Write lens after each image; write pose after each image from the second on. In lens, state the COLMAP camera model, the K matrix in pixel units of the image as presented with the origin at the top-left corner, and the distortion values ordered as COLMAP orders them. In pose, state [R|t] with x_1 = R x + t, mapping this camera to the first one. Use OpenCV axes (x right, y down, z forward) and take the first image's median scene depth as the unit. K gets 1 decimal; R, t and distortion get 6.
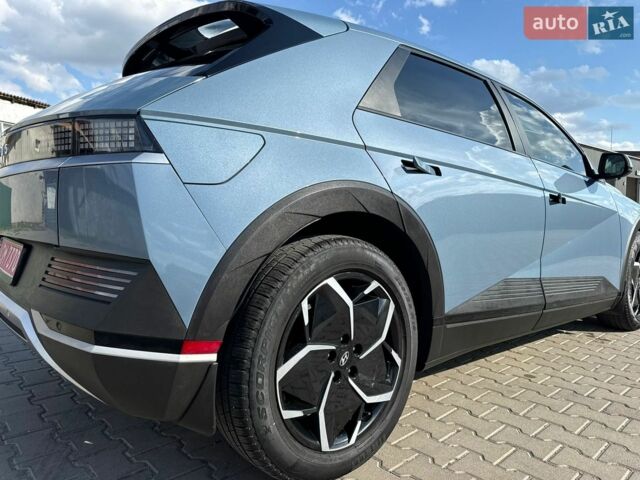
lens RADIAL K [[455.5, 0, 310.2], [0, 455.5, 245.8], [0, 0, 1]] dist [0.047569, -0.073835]
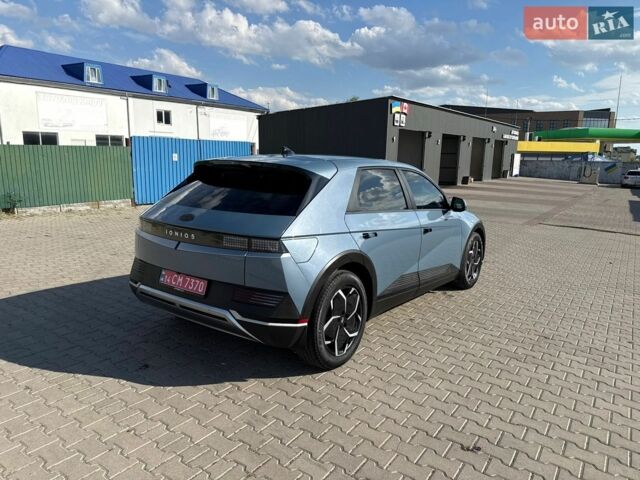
lens RADIAL K [[455.5, 0, 321.8], [0, 455.5, 243.5], [0, 0, 1]] dist [0.047569, -0.073835]
pose [[0.971652, -0.019817, 0.235582, -0.580555], [-0.007611, 0.993342, 0.114948, -0.429923], [-0.236292, -0.113483, 0.965033, -1.256180]]
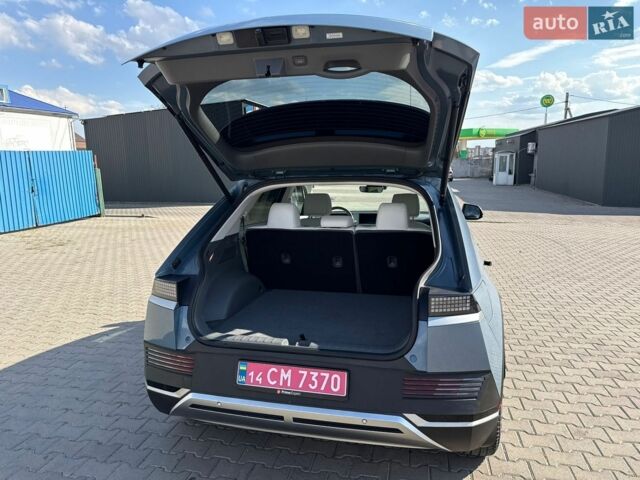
lens RADIAL K [[455.5, 0, 318.2], [0, 455.5, 236.8], [0, 0, 1]] dist [0.047569, -0.073835]
pose [[0.811095, -0.105017, 0.575409, -1.420058], [0.057268, 0.993282, 0.100557, -0.543856], [-0.582104, -0.048609, 0.811660, -0.083658]]
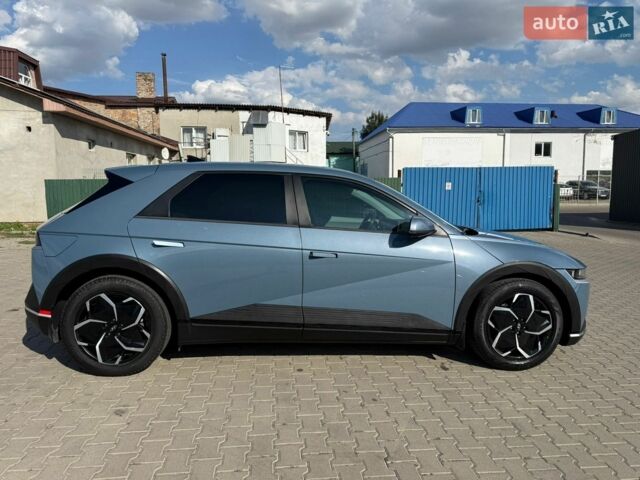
lens RADIAL K [[455.5, 0, 326.5], [0, 455.5, 240.6], [0, 0, 1]] dist [0.047569, -0.073835]
pose [[0.812093, 0.065648, -0.579824, 2.197594], [-0.043295, 0.997691, 0.052321, -0.357217], [0.581920, -0.017386, 0.813060, -0.267886]]
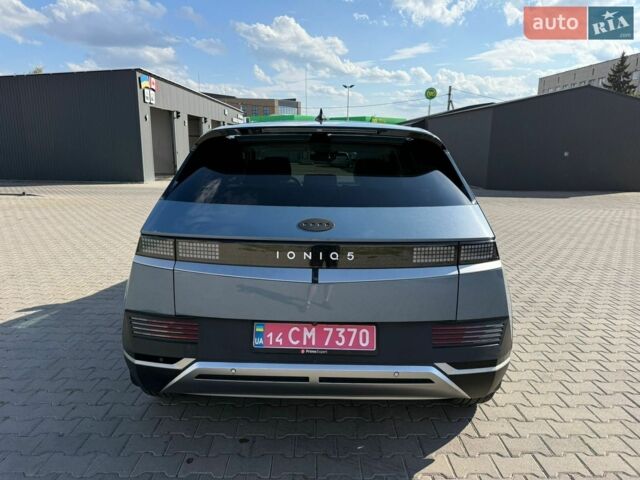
lens RADIAL K [[455.5, 0, 318.0], [0, 455.5, 240.7], [0, 0, 1]] dist [0.047569, -0.073835]
pose [[0.656169, -0.139733, 0.741564, -1.647813], [0.038963, 0.987669, 0.151630, -0.442438], [-0.753608, -0.070601, 0.653522, 0.248277]]
